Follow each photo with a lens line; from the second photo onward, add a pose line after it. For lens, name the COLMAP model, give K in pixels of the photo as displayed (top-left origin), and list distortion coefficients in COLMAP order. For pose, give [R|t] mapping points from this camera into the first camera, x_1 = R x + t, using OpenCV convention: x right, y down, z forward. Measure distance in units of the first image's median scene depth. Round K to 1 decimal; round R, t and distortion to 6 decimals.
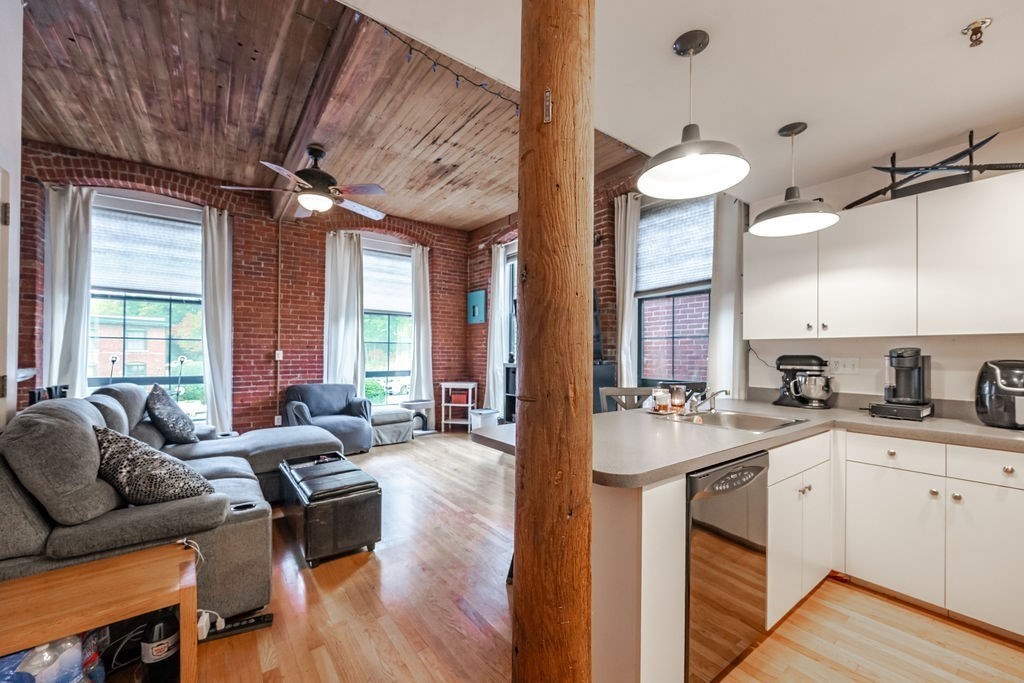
lens RADIAL K [[414.5, 0, 528.6], [0, 414.5, 352.0], [0, 0, 1]] dist [-0.002596, -0.000479]
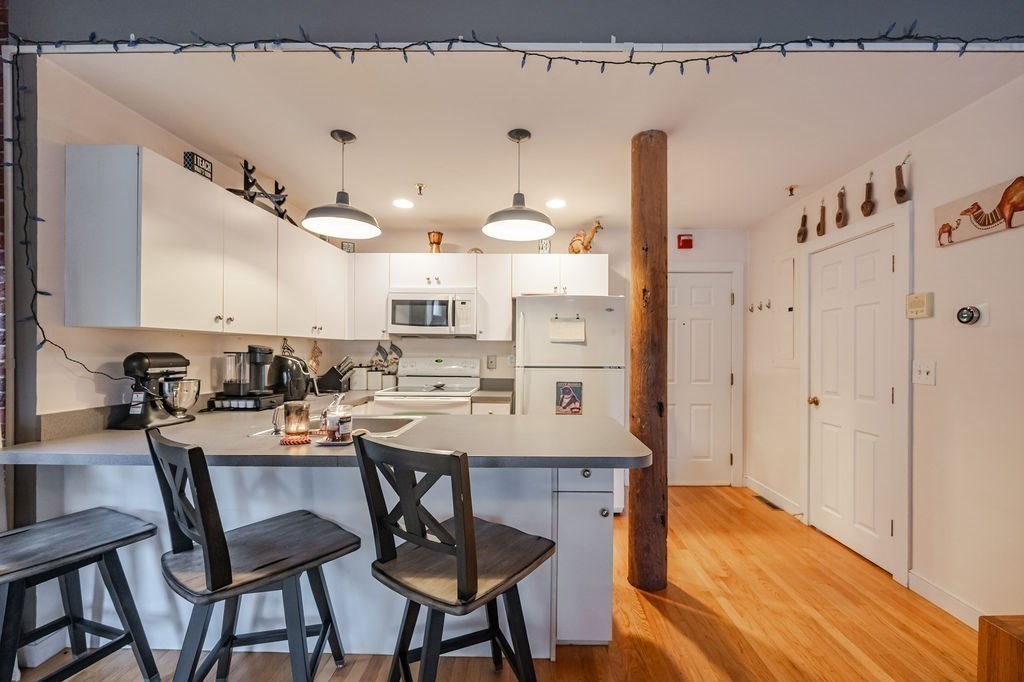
lens RADIAL K [[414.5, 0, 528.6], [0, 414.5, 353.1], [0, 0, 1]] dist [-0.002596, -0.000479]
pose [[-0.784727, -0.012180, 0.619722, -0.180882], [-0.011933, 0.999918, 0.004542, -0.001292], [-0.619727, -0.003831, -0.784808, 0.720720]]
